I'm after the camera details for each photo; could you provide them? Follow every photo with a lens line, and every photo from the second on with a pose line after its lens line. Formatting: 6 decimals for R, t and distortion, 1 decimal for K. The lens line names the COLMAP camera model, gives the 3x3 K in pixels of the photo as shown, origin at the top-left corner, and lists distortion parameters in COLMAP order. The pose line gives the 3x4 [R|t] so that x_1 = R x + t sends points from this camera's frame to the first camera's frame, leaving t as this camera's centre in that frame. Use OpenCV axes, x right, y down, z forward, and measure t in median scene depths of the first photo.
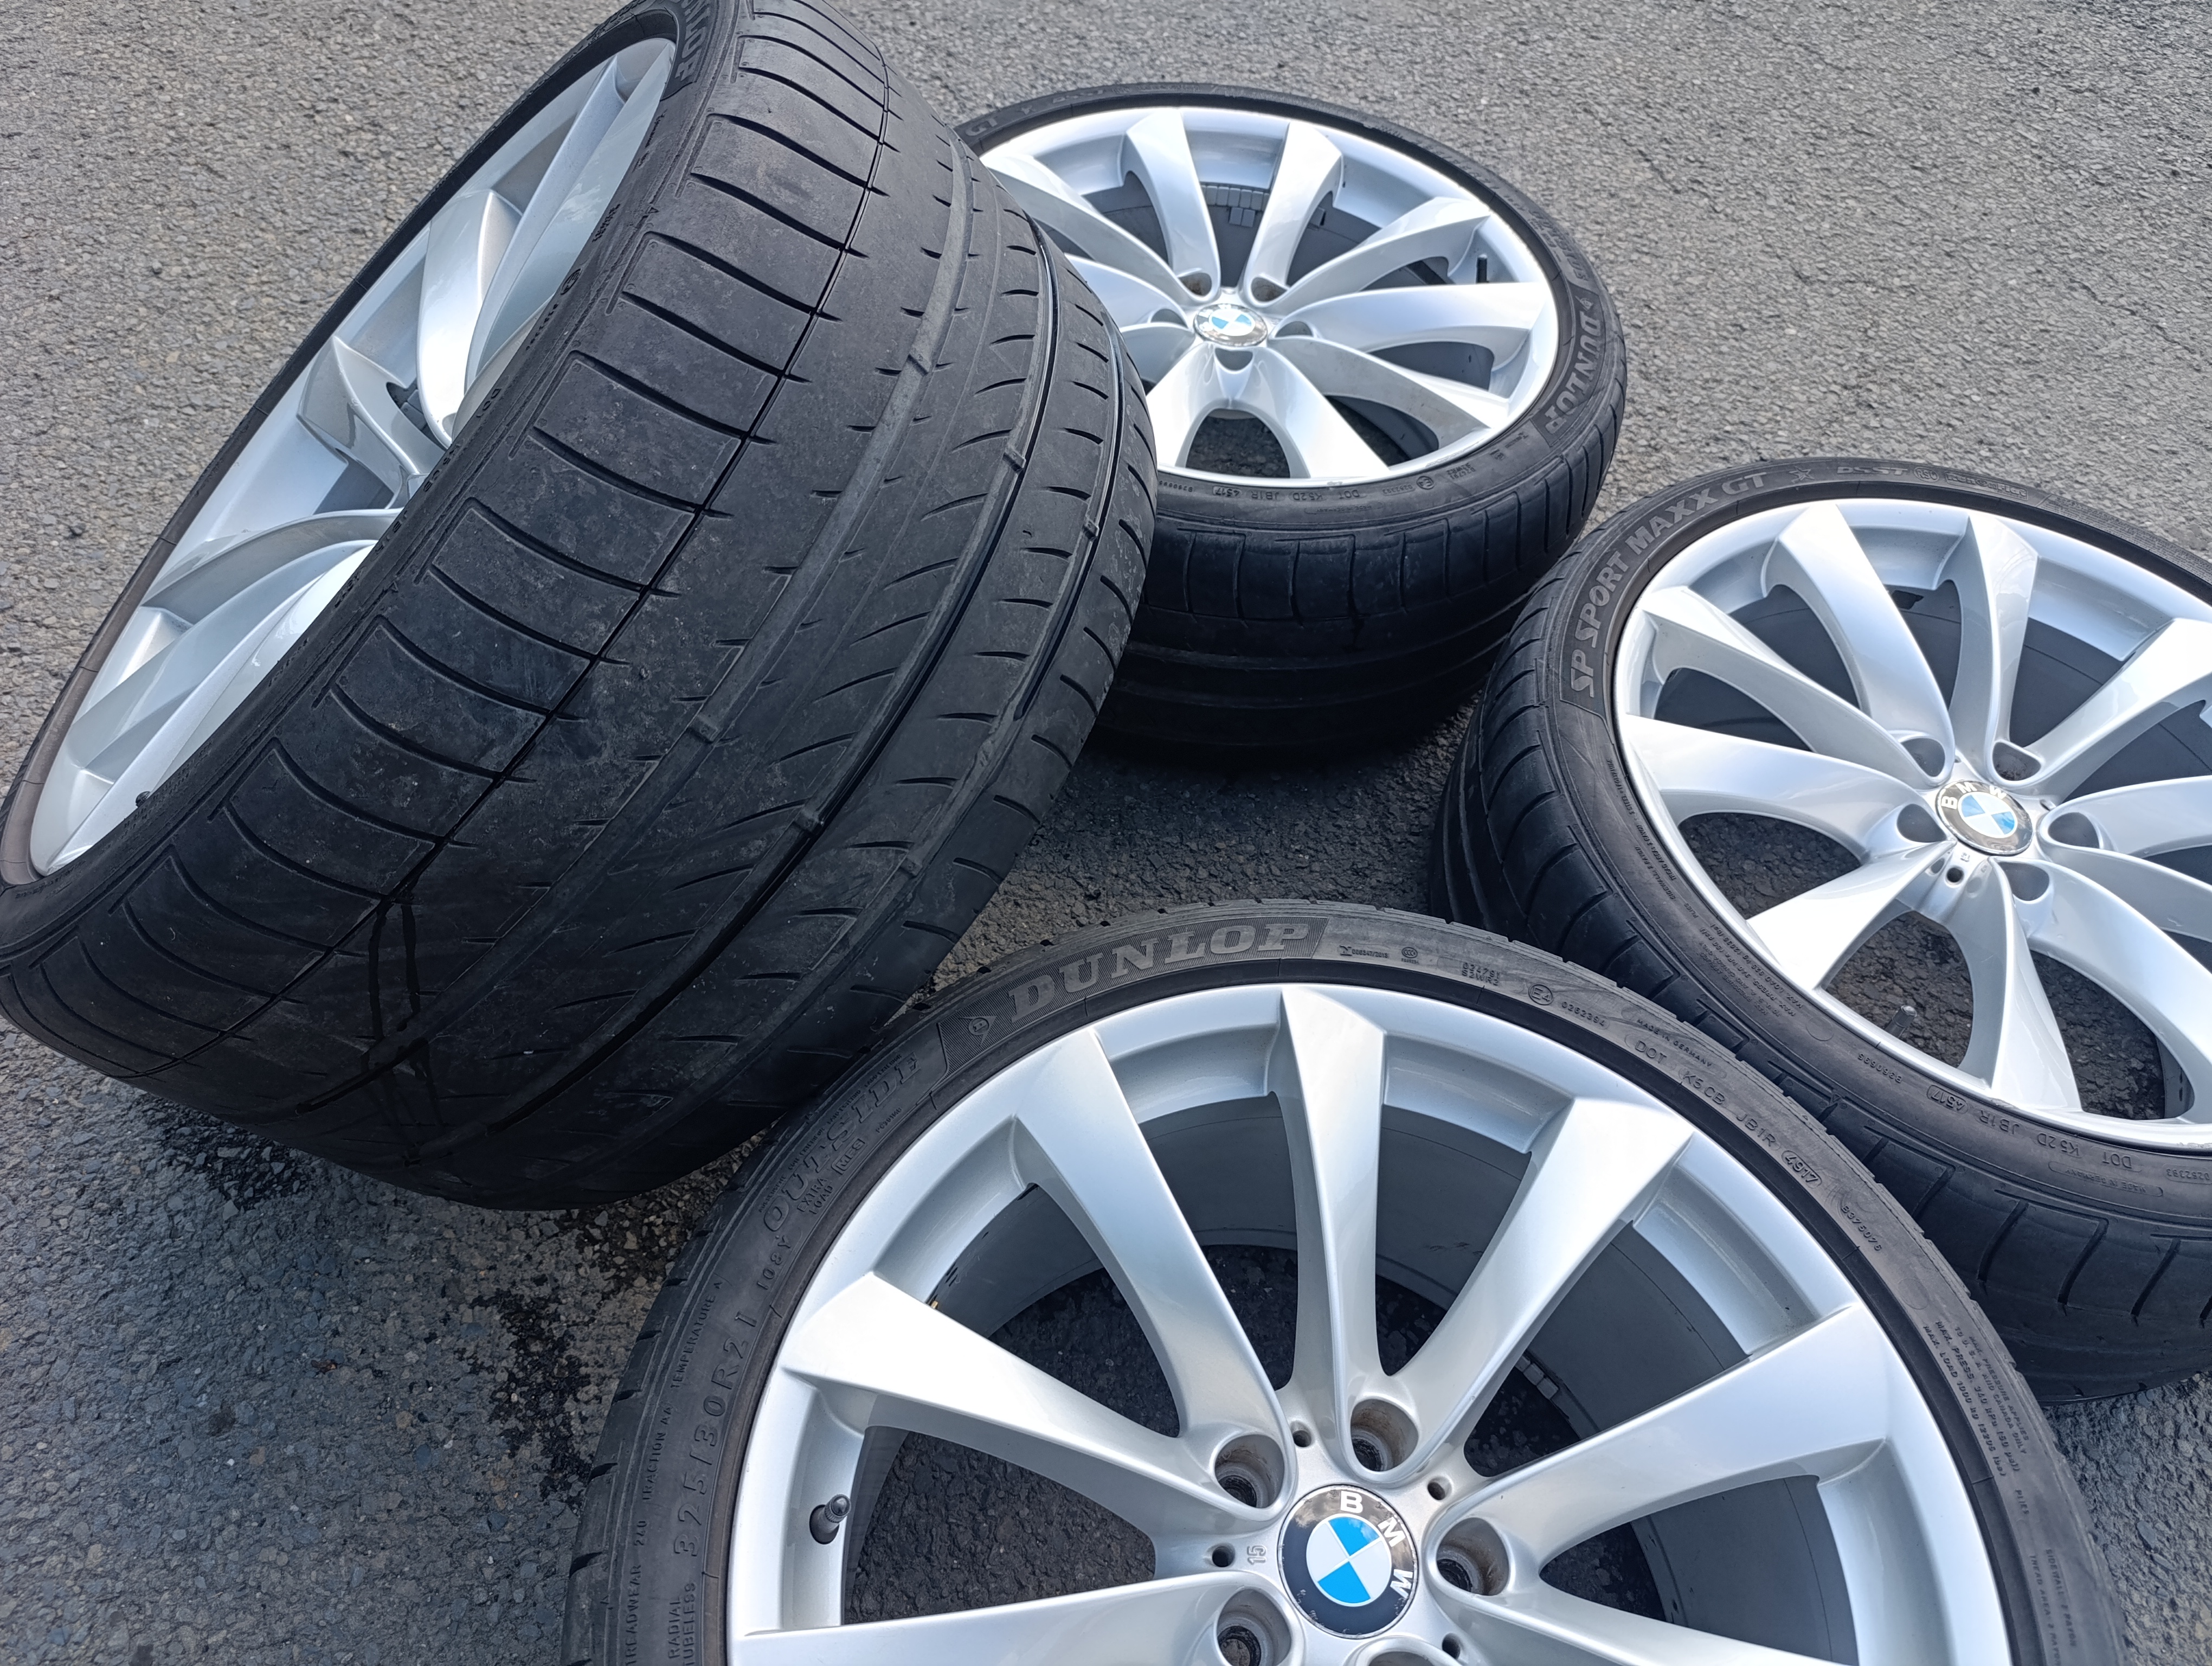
lens RADIAL K [[1498.5, 0, 1108.6], [0, 1498.5, 829.1], [0, 0, 1]] dist [0.019070, -0.029634]
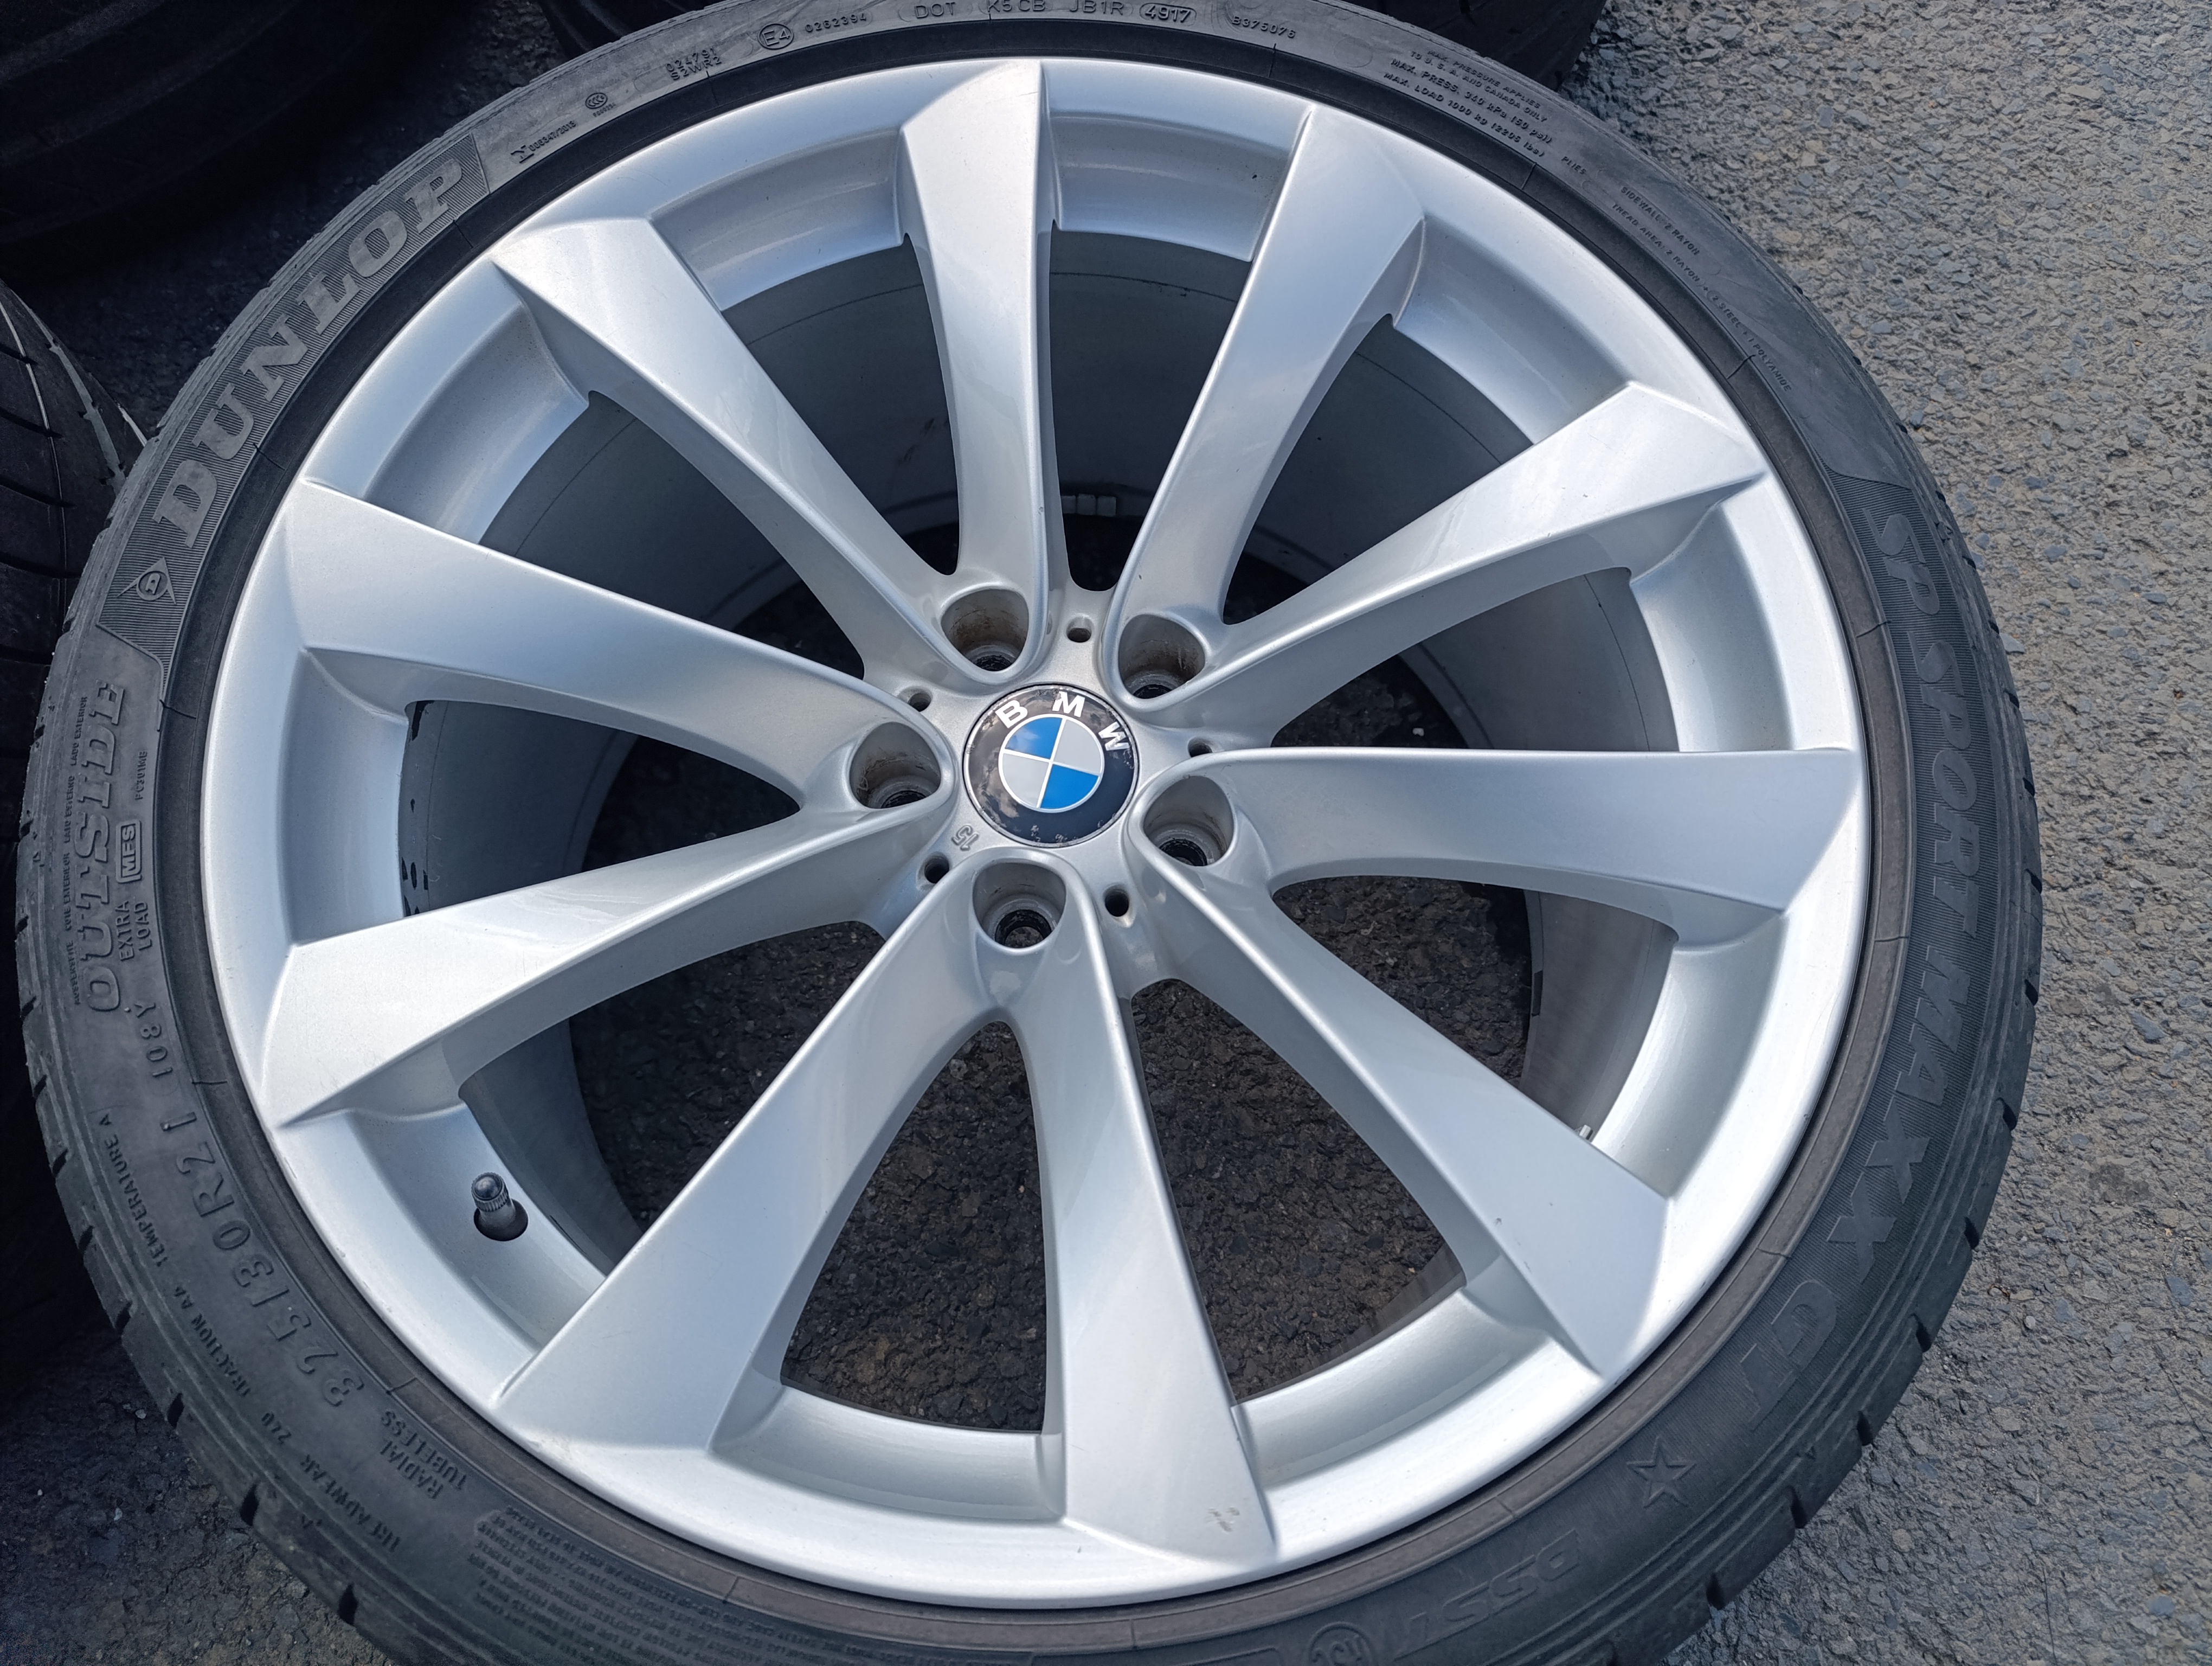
lens RADIAL K [[1498.5, 0, 1097.7], [0, 1498.5, 867.6], [0, 0, 1]] dist [0.019070, -0.029634]
pose [[0.701520, -0.695999, 0.153151, 0.014593], [0.583636, 0.684418, 0.436967, 0.181191], [-0.408948, -0.217156, 0.886343, 0.256455]]
